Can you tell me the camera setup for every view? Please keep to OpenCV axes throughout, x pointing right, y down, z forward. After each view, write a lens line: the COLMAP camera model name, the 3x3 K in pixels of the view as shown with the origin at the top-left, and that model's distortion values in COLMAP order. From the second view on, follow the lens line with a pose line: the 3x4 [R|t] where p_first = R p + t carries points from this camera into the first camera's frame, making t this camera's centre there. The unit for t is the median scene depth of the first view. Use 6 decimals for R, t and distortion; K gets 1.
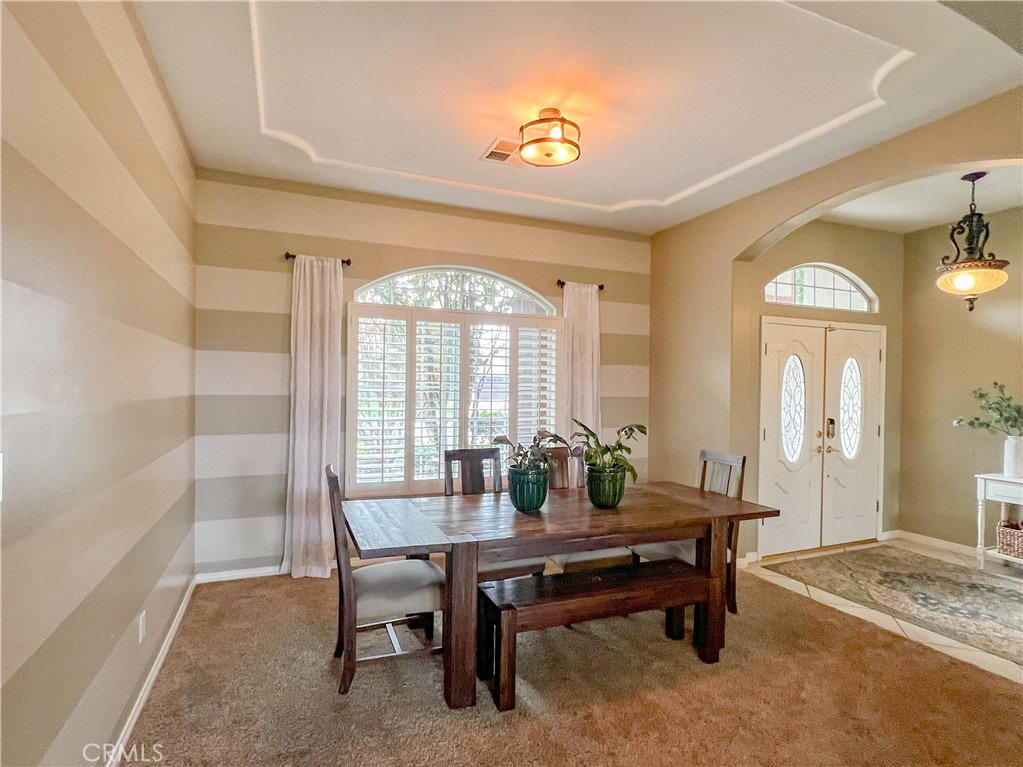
lens RADIAL K [[531.0, 0, 512.4], [0, 531.0, 387.3], [0, 0, 1]] dist [0.001037, 0.000257]
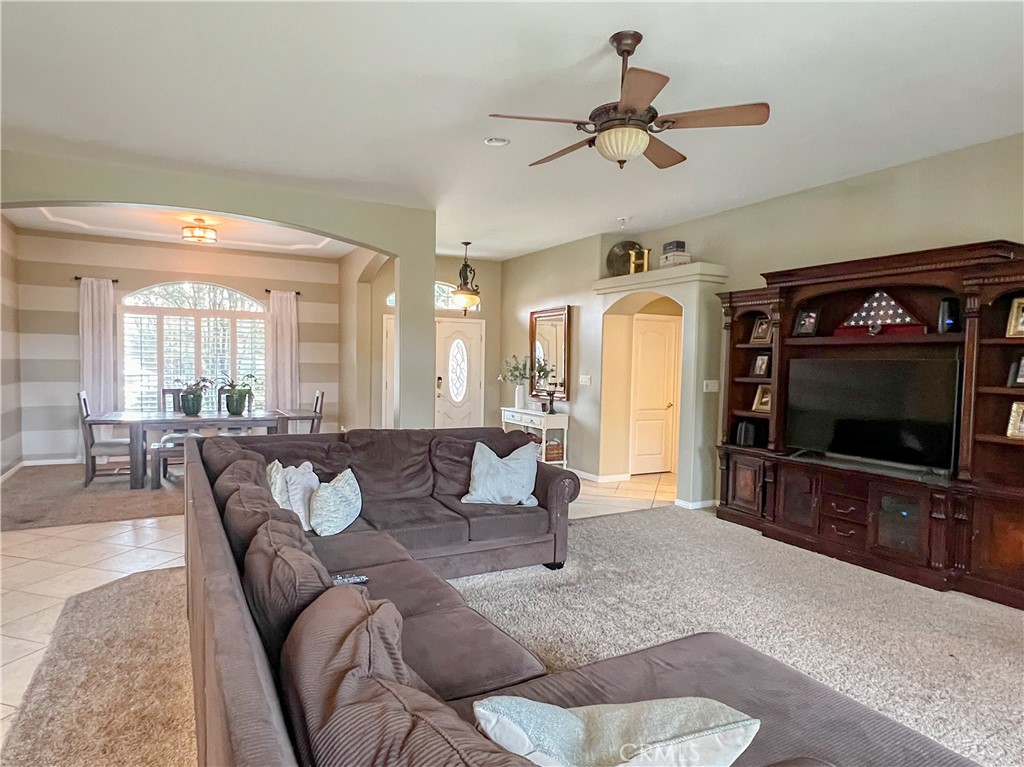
lens RADIAL K [[608.0, 0, 506.9], [0, 608.0, 393.8], [0, 0, 1]] dist [-0.000082, 0.001446]
pose [[0.995513, 0.000507, 0.094627, 0.717968], [-0.005495, 0.998608, 0.052464, 0.013648], [-0.094469, -0.052749, 0.994129, -1.020413]]
